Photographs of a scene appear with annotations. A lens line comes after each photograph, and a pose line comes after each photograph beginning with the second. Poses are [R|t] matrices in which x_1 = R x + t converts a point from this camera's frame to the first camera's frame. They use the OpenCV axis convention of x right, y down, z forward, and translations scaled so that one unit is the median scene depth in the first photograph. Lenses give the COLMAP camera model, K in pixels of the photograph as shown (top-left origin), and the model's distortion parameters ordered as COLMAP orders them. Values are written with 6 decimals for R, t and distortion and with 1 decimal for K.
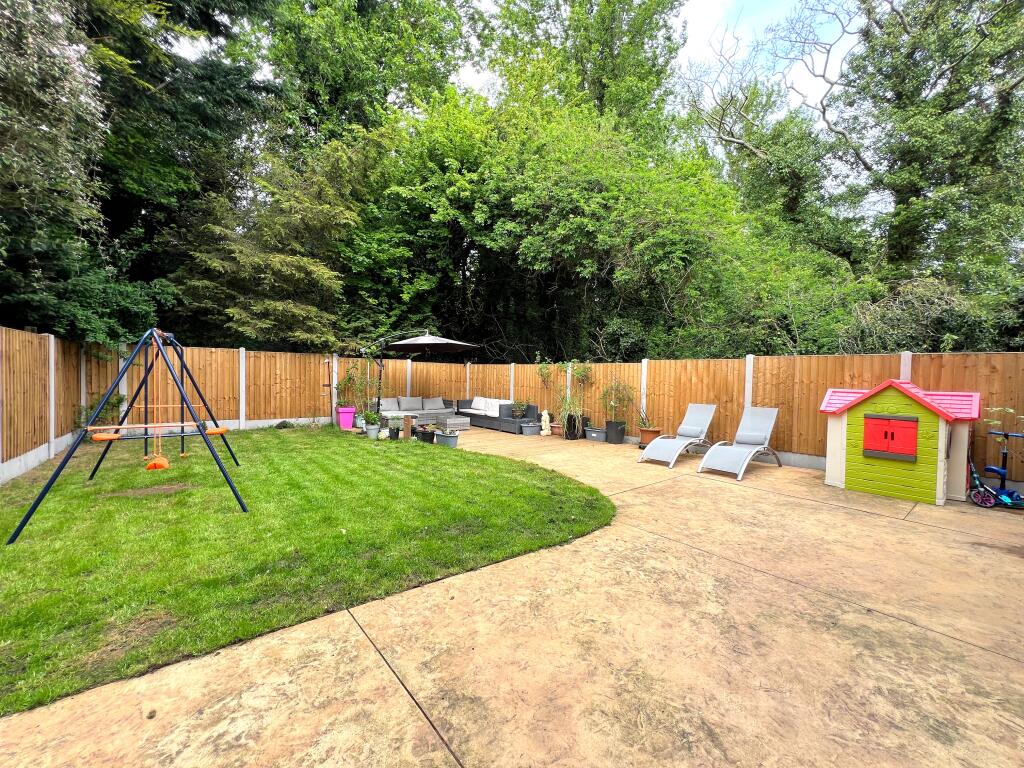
lens RADIAL K [[409.6, 0, 509.4], [0, 409.6, 385.6], [0, 0, 1]] dist [-0.000086, -0.000136]
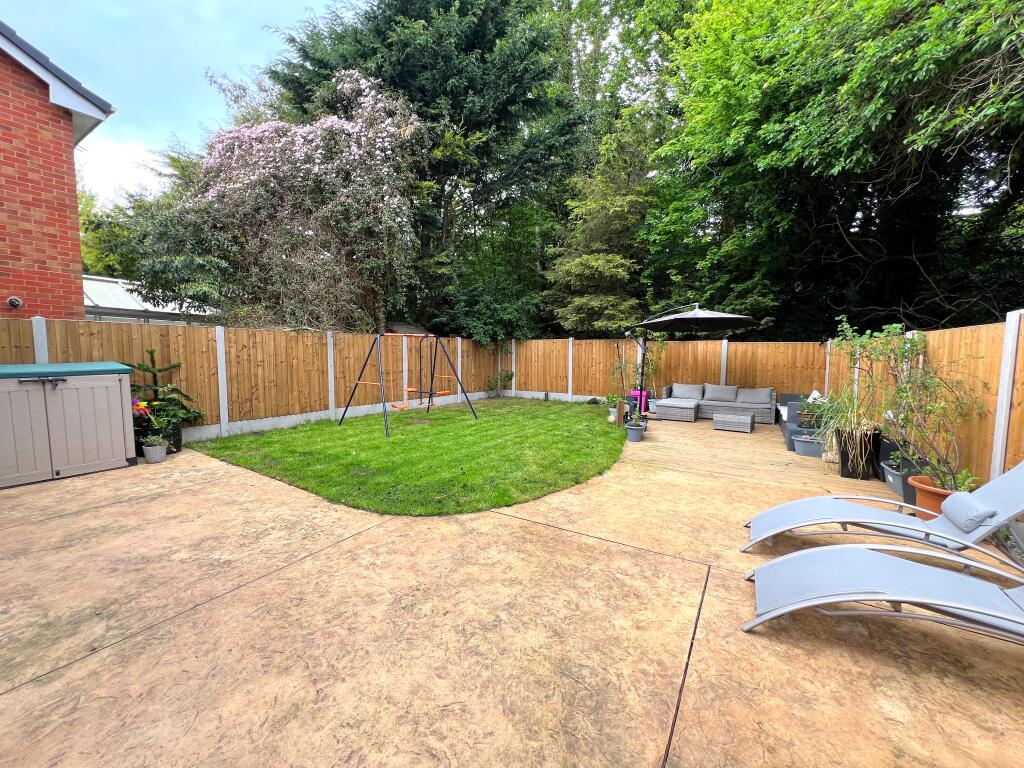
lens RADIAL K [[409.6, 0, 510.3], [0, 409.6, 383.9], [0, 0, 1]] dist [-0.000086, -0.000136]
pose [[0.324871, 0.051837, -0.944337, 1.311535], [-0.024793, 0.998620, 0.046288, -0.006932], [0.945433, 0.008375, 0.325708, 1.060392]]
